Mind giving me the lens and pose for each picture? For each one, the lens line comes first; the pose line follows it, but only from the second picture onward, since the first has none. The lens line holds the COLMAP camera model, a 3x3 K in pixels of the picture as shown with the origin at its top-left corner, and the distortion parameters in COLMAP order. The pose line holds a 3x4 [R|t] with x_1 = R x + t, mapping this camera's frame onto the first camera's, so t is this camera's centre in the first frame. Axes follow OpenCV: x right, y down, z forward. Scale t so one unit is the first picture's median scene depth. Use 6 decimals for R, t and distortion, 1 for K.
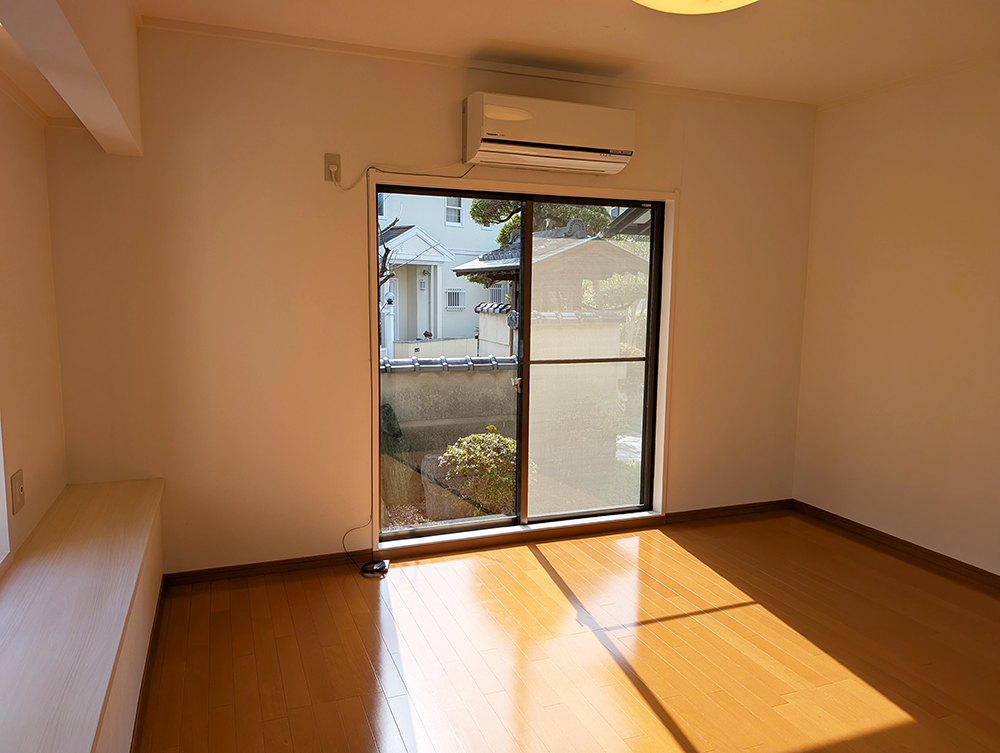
lens RADIAL K [[715.4, 0, 498.1], [0, 715.4, 384.1], [0, 0, 1]] dist [0.036567, -0.042541]
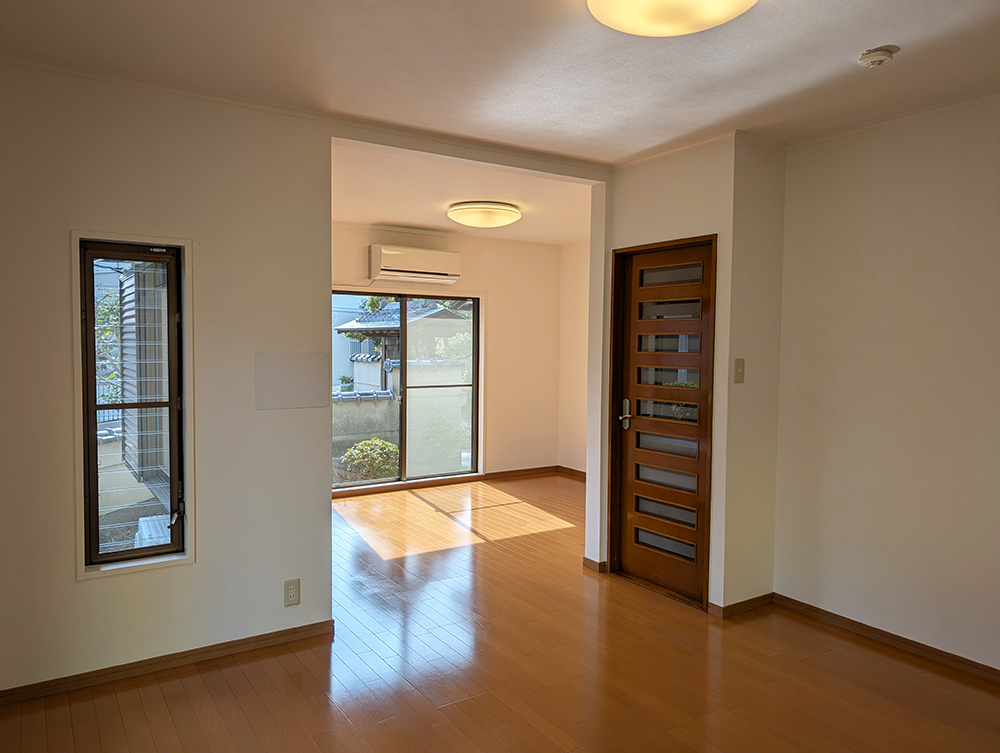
lens RADIAL K [[715.4, 0, 507.8], [0, 715.4, 380.5], [0, 0, 1]] dist [0.036567, -0.042541]
pose [[0.976556, -0.011911, 0.214935, -0.065280], [0.028116, 0.996973, -0.072493, 0.063917], [-0.213421, 0.076836, 0.973934, -0.559347]]
